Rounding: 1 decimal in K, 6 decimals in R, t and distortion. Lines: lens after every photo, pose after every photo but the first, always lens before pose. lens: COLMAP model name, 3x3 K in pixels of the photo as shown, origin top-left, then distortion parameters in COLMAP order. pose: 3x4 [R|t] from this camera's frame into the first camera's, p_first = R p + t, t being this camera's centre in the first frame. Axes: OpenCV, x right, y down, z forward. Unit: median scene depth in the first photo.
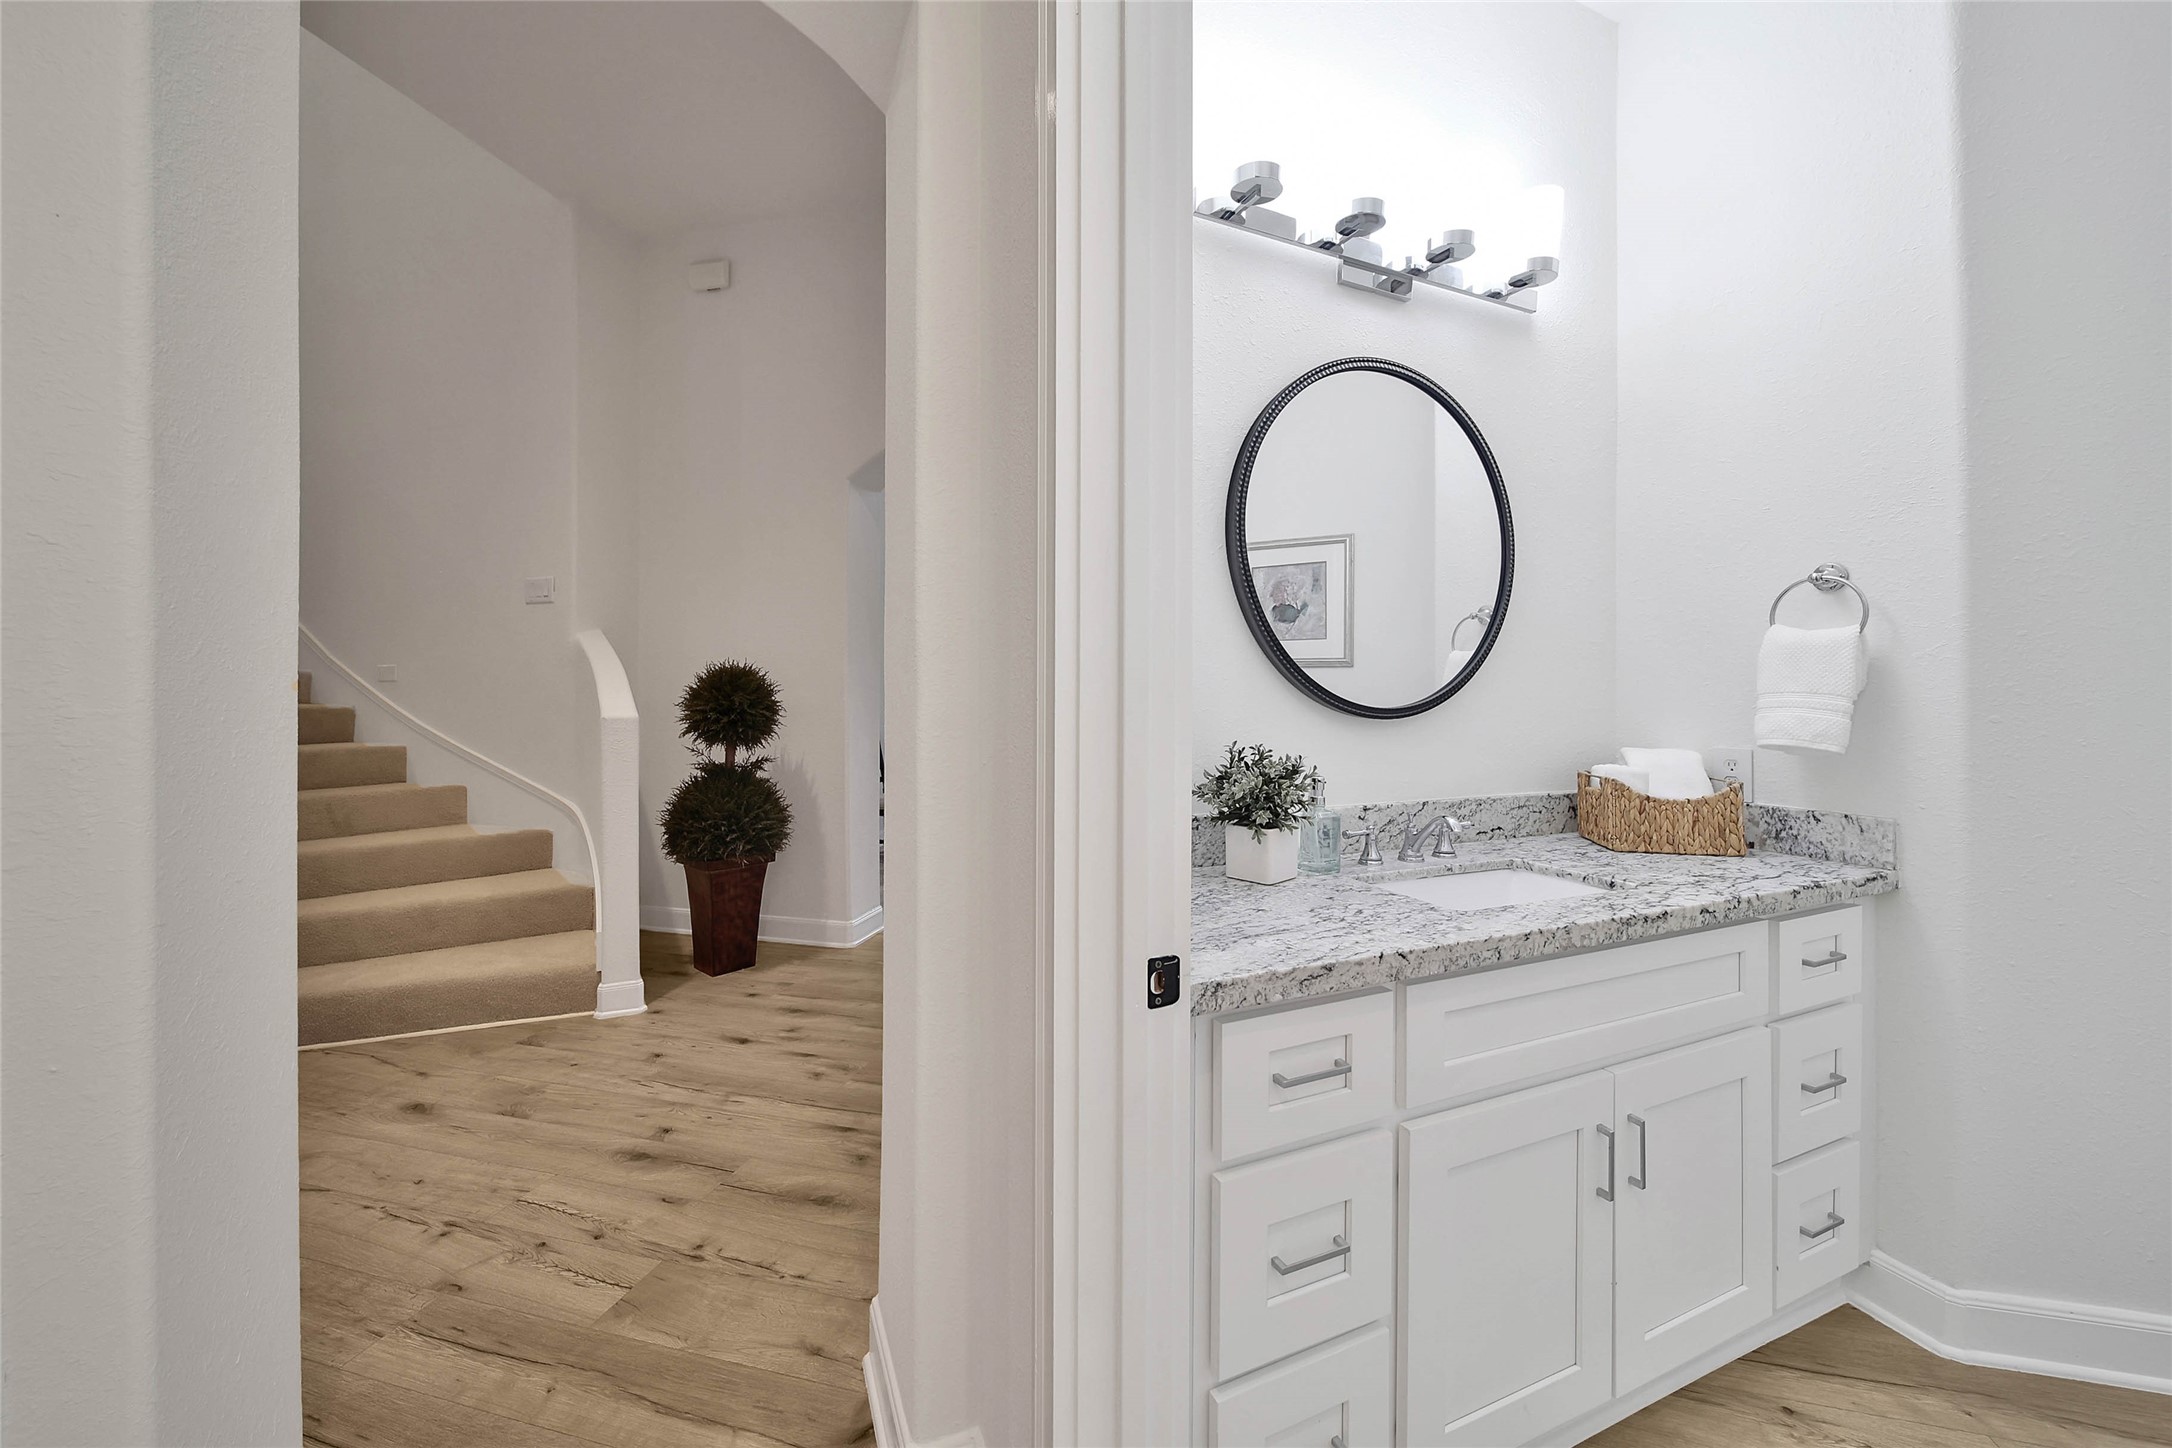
lens RADIAL K [[781.4, 0, 1099.2], [0, 781.4, 694.1], [0, 0, 1]] dist [-0.002154, -0.000110]
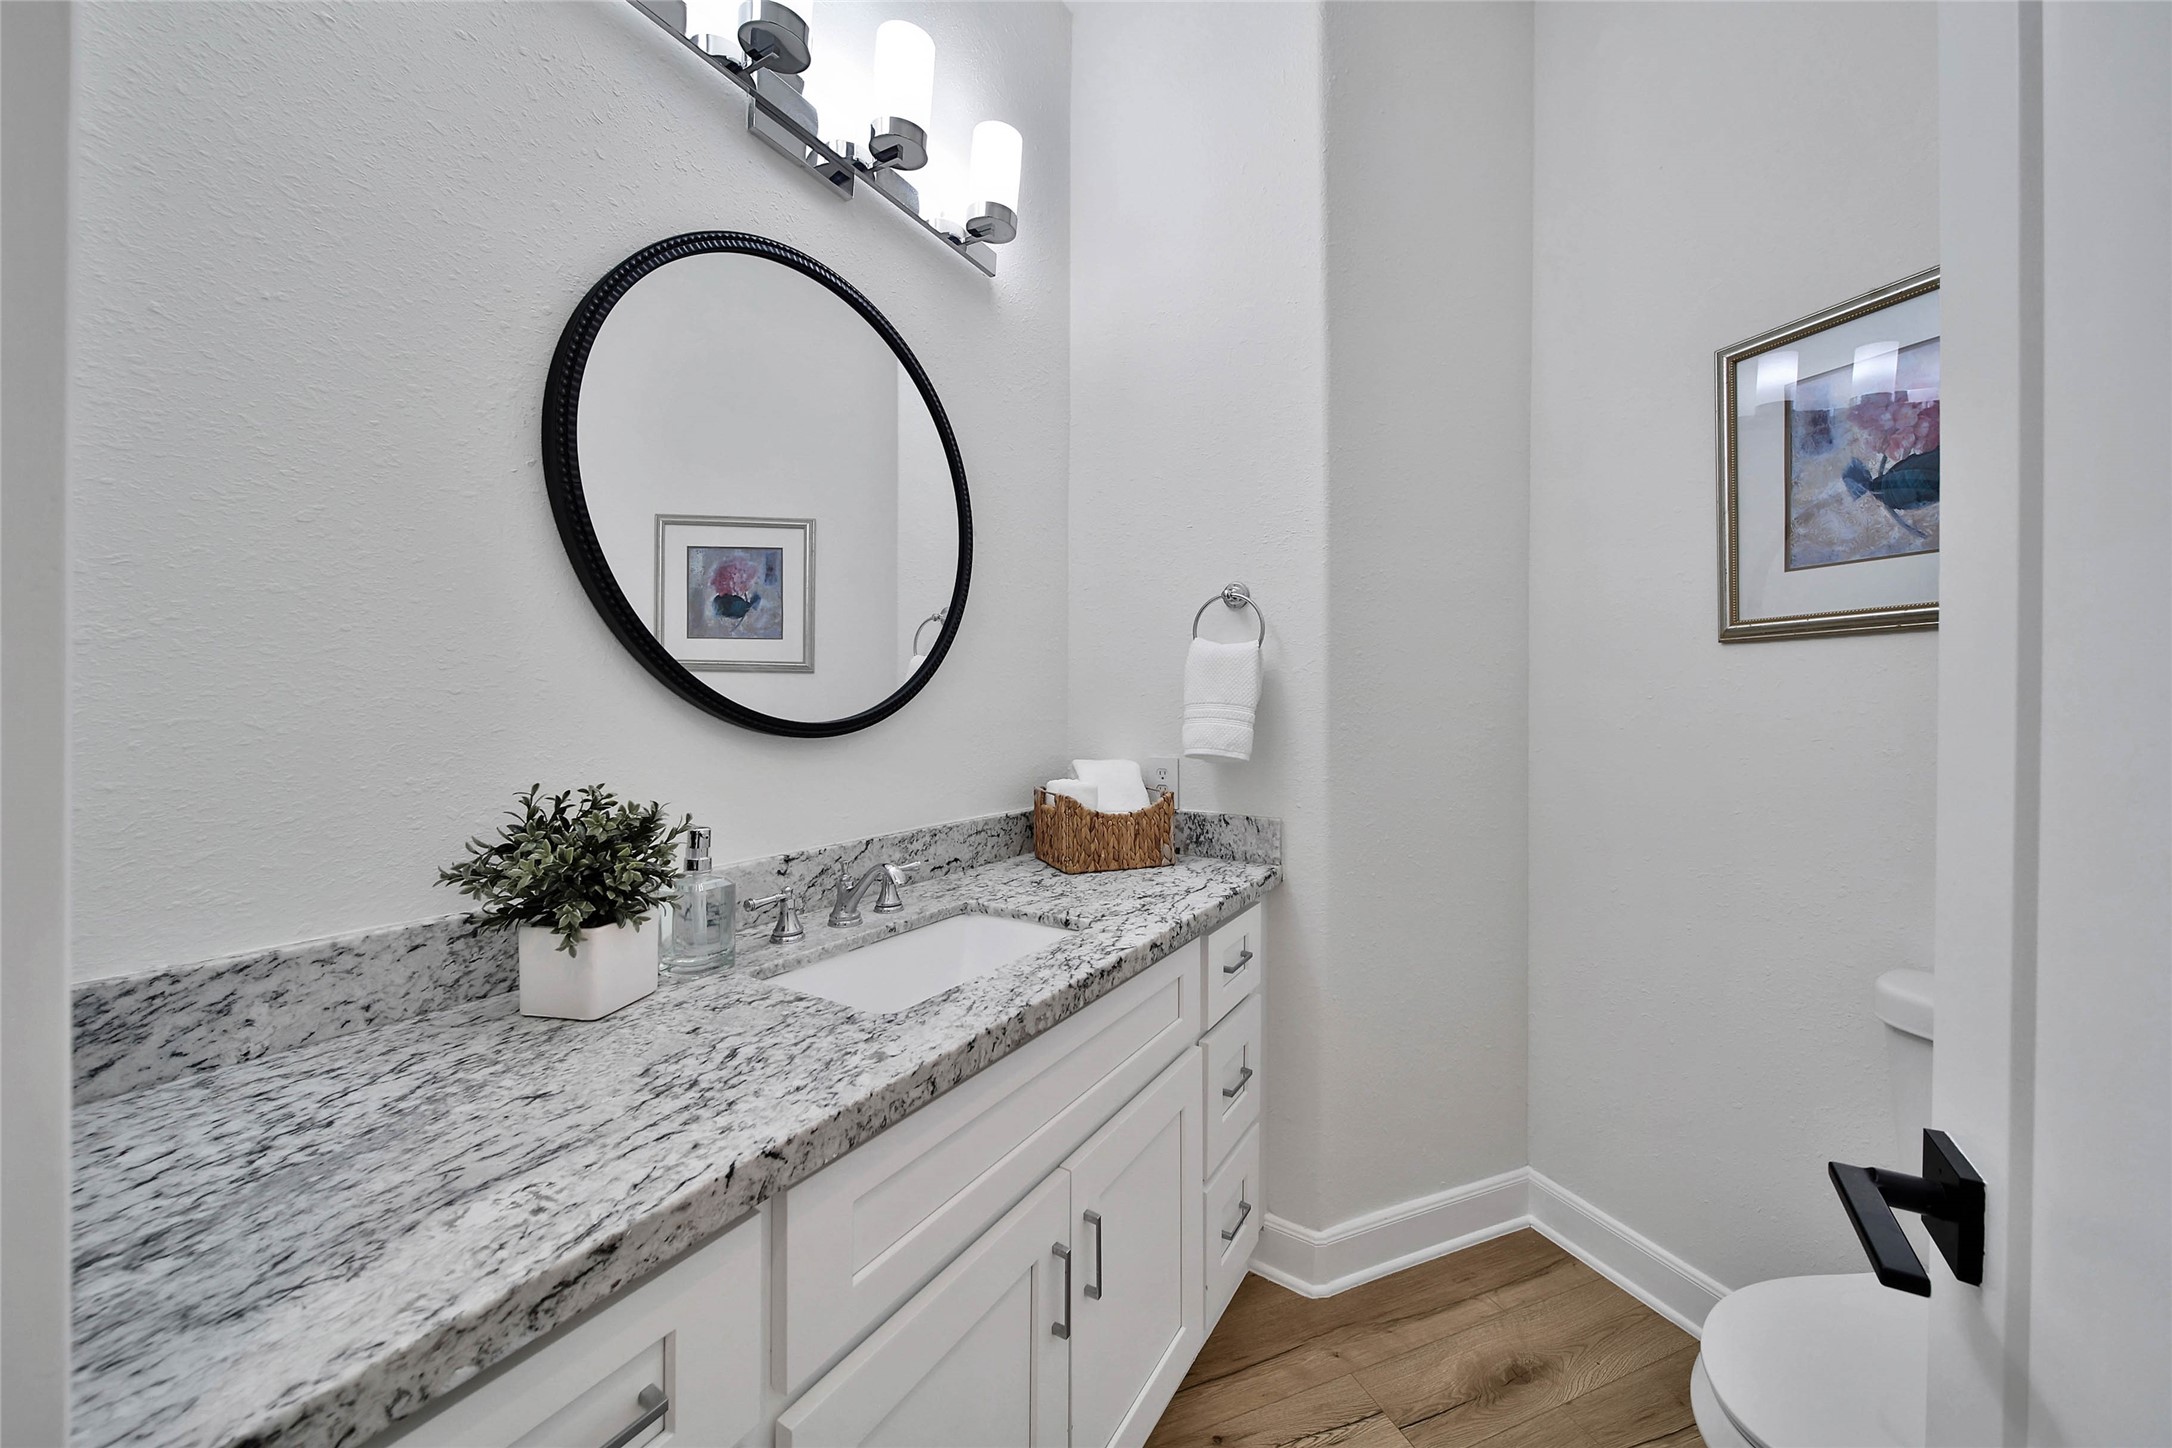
lens RADIAL K [[781.4, 0, 1099.2], [0, 781.4, 694.1], [0, 0, 1]] dist [-0.002154, -0.000110]
pose [[0.807396, 0.008801, 0.589944, 0.153177], [-0.001754, 0.999920, -0.012517, -0.001207], [-0.590008, 0.009071, 0.807347, 0.246362]]
